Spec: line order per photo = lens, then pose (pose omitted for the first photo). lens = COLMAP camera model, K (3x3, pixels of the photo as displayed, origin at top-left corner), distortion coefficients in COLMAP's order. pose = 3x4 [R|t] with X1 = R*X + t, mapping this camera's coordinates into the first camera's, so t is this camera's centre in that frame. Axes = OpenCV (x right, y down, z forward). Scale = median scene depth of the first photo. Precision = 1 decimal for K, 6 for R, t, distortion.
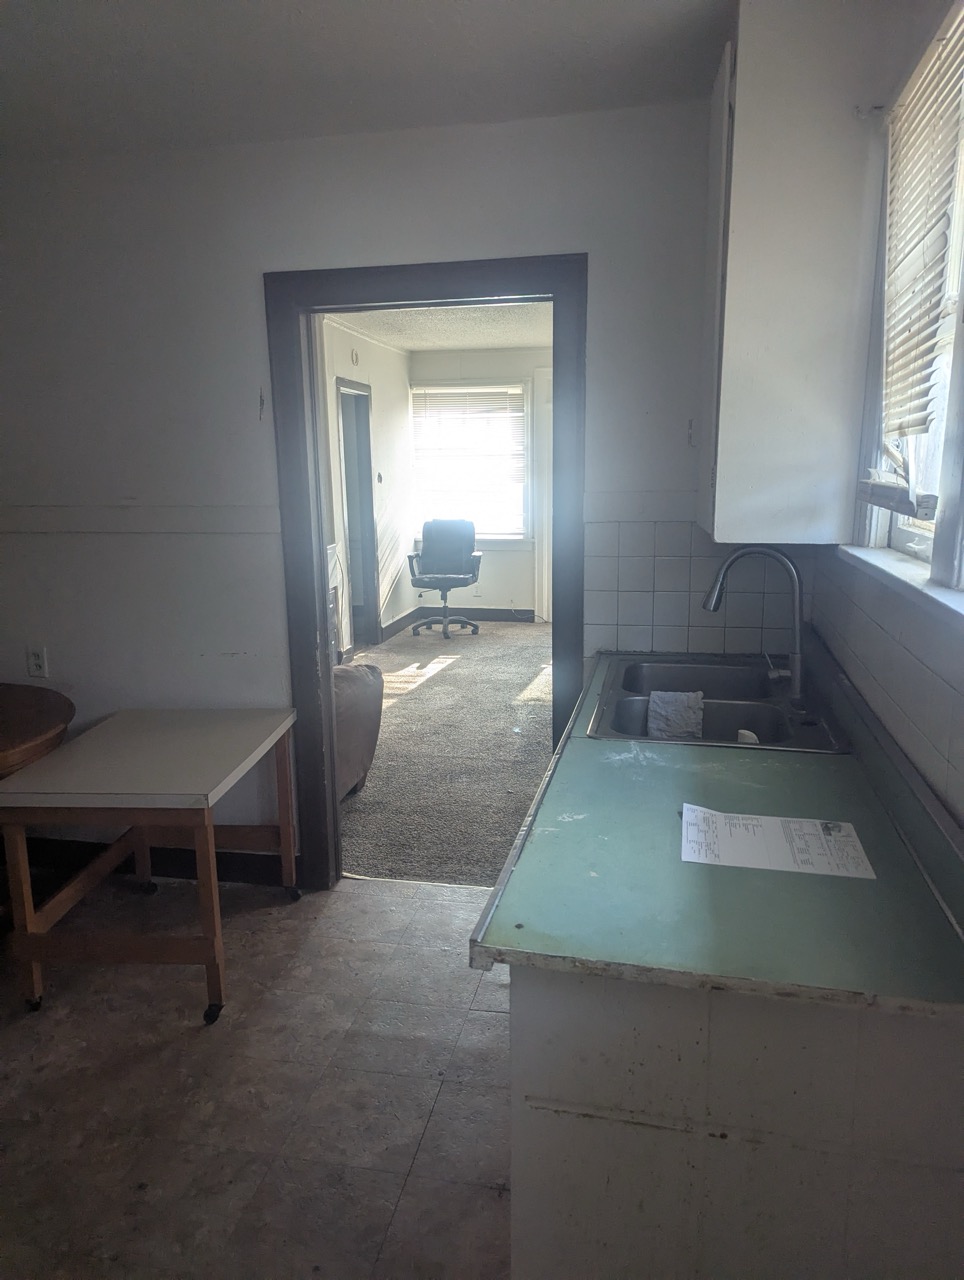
lens RADIAL K [[899.8, 0, 472.1], [0, 899.8, 642.4], [0, 0, 1]] dist [0.056436, -0.040101]
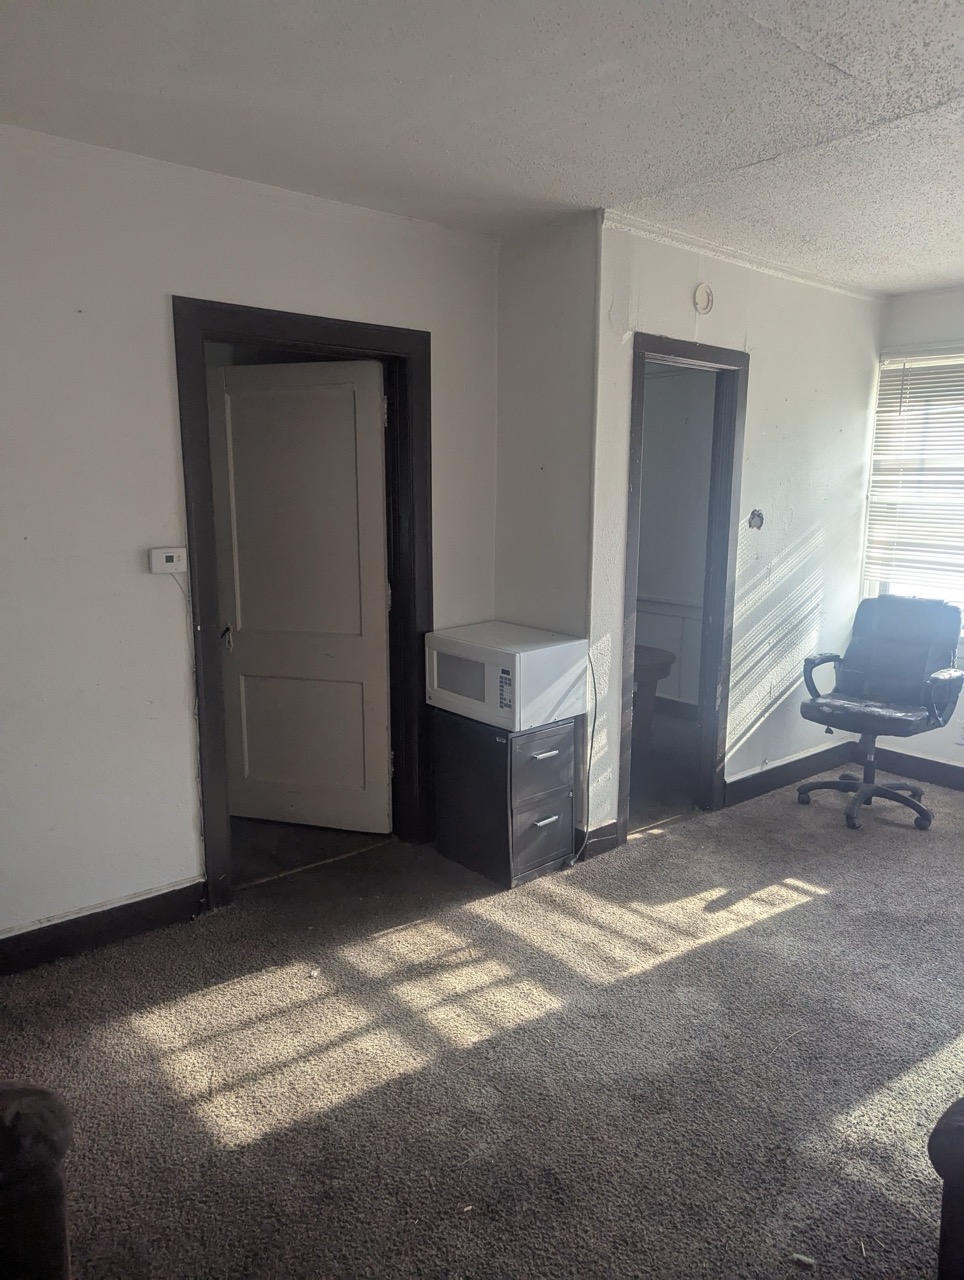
lens RADIAL K [[899.8, 0, 481.7], [0, 899.8, 640.8], [0, 0, 1]] dist [0.056436, -0.040101]
pose [[0.796958, 0.130618, -0.589744, 0.132996], [-0.144230, 0.989248, 0.024193, -0.126676], [0.586563, 0.065778, 0.807228, 0.593060]]
